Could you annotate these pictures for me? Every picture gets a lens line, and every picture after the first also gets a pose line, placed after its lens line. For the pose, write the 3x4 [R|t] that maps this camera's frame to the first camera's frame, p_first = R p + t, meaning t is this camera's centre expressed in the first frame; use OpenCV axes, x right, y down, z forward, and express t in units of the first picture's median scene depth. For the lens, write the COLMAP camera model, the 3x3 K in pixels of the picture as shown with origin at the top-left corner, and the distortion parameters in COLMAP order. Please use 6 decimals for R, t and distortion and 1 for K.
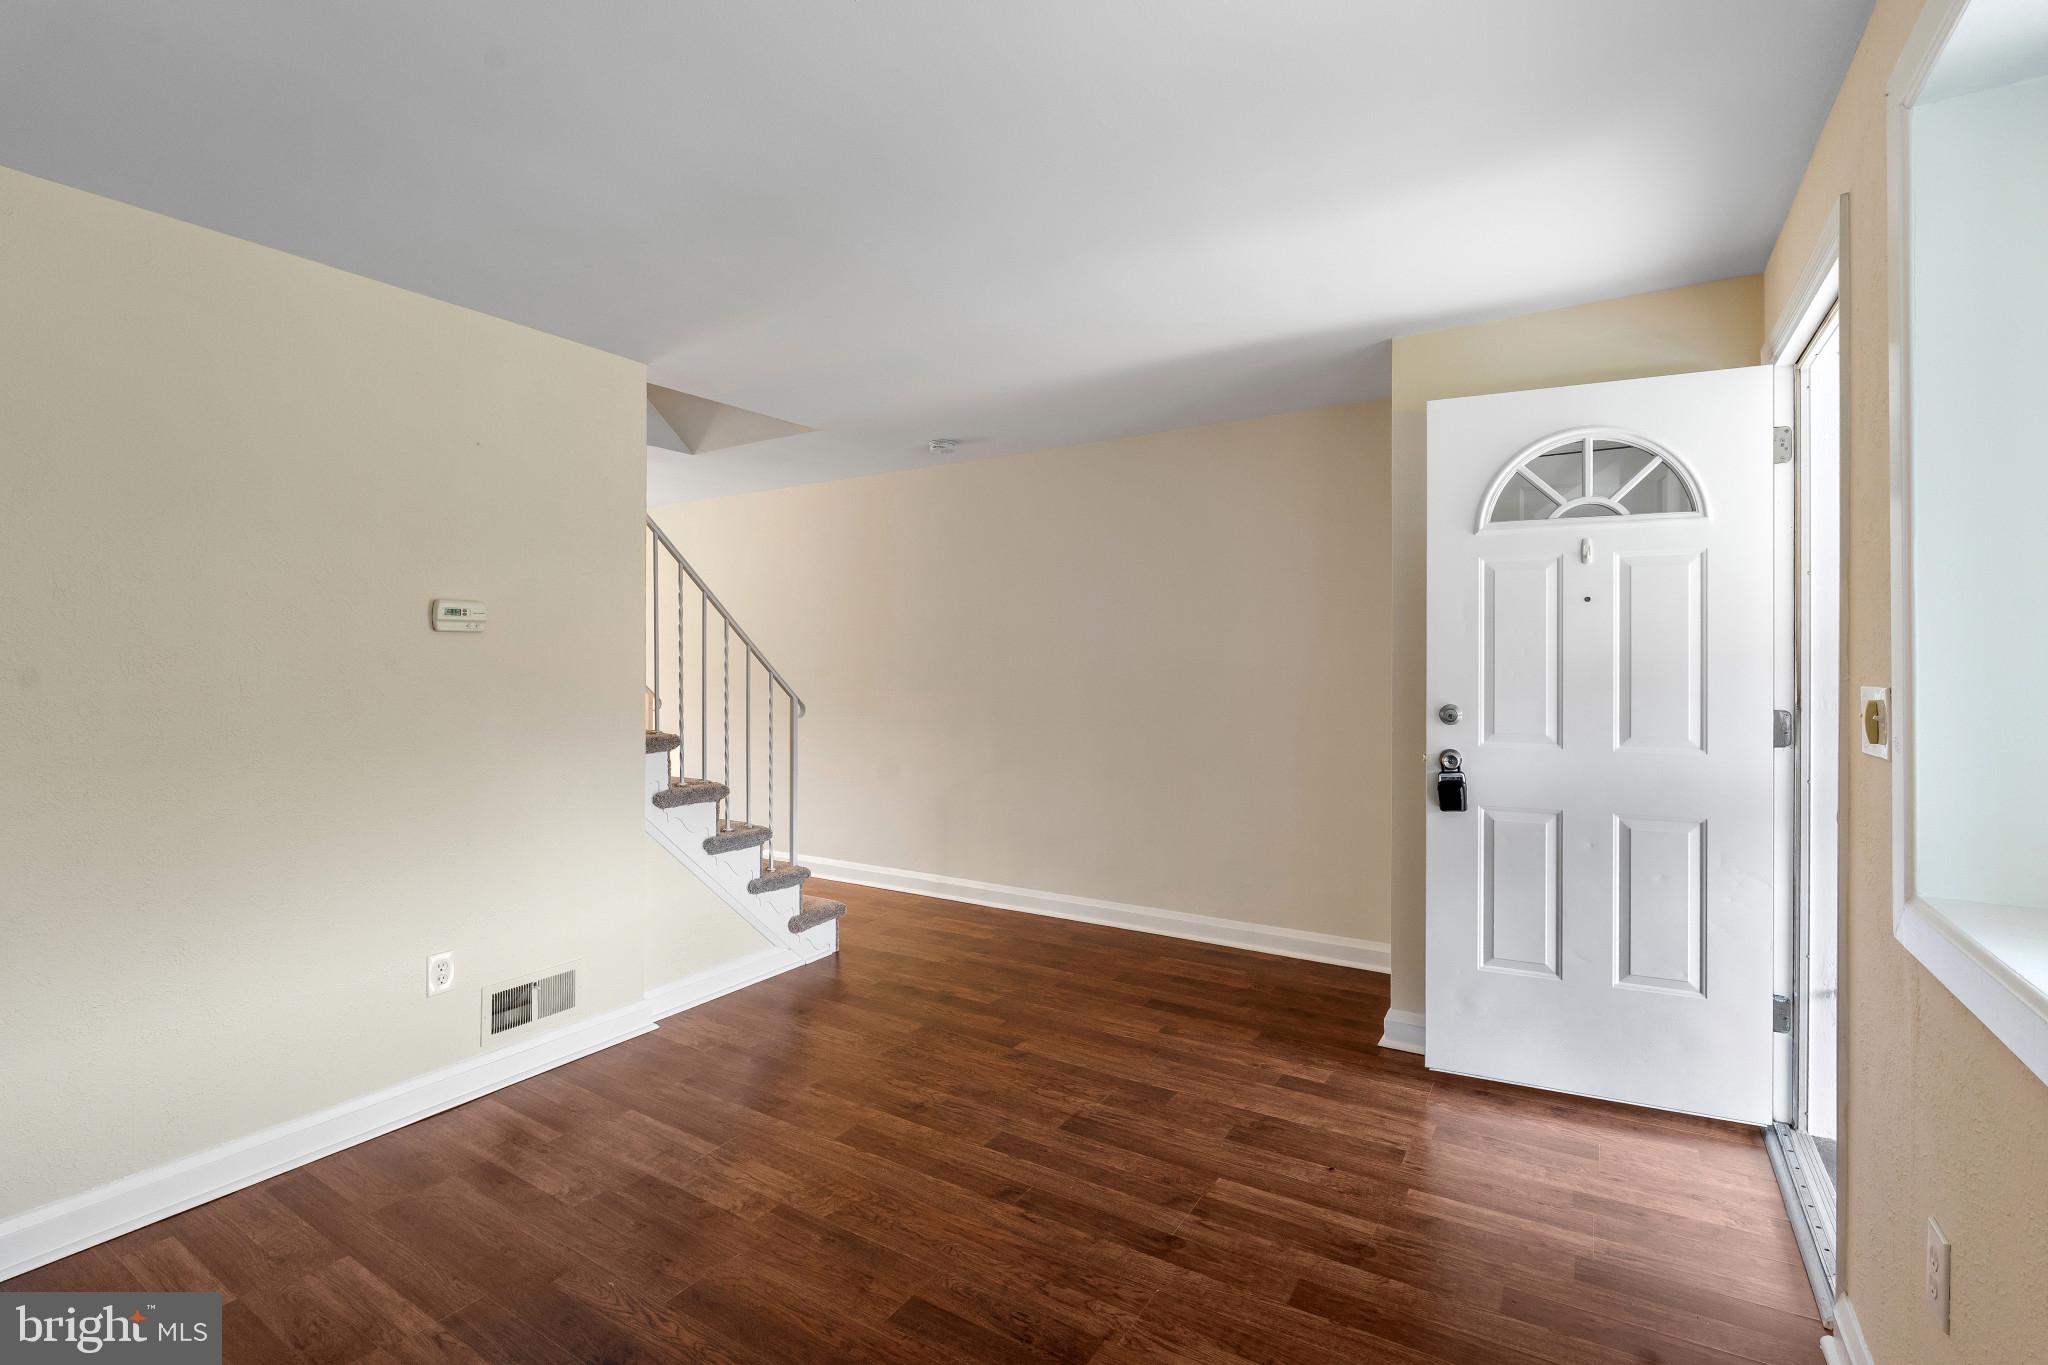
lens RADIAL K [[934.1, 0, 1021.8], [0, 934.1, 662.6], [0, 0, 1]] dist [-0.002022, 0.000356]
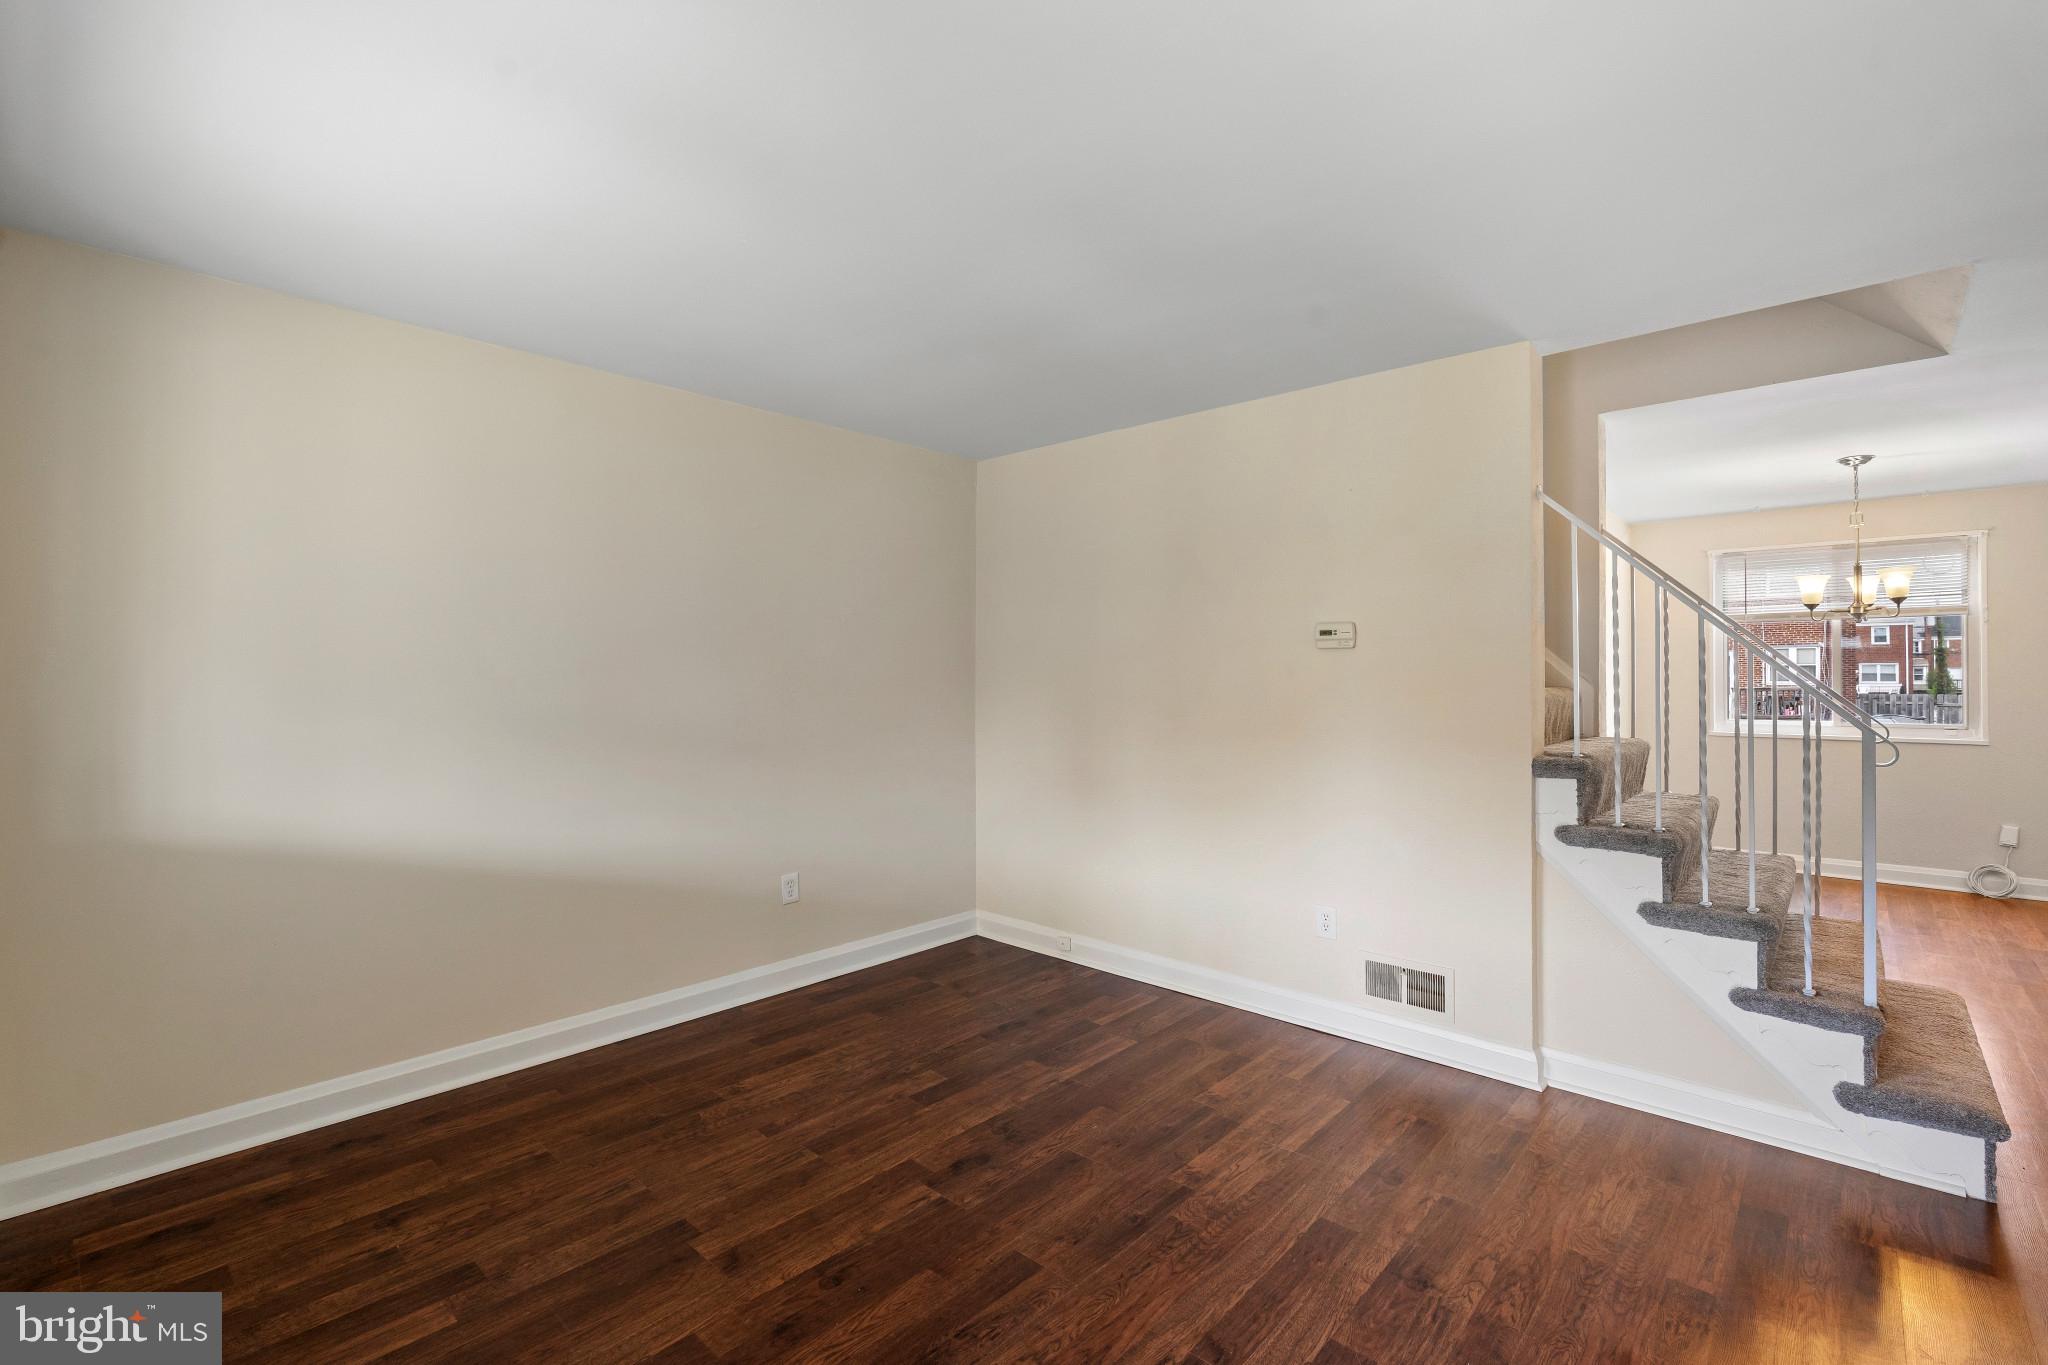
lens RADIAL K [[892.2, 0, 1028.5], [0, 892.2, 674.3], [0, 0, 1]] dist [-0.002718, -0.000459]
pose [[-0.171331, 0.002087, -0.985211, 0.611853], [0.000850, 0.999998, 0.001970, -0.002800], [0.985213, -0.000500, -0.171332, 0.793862]]
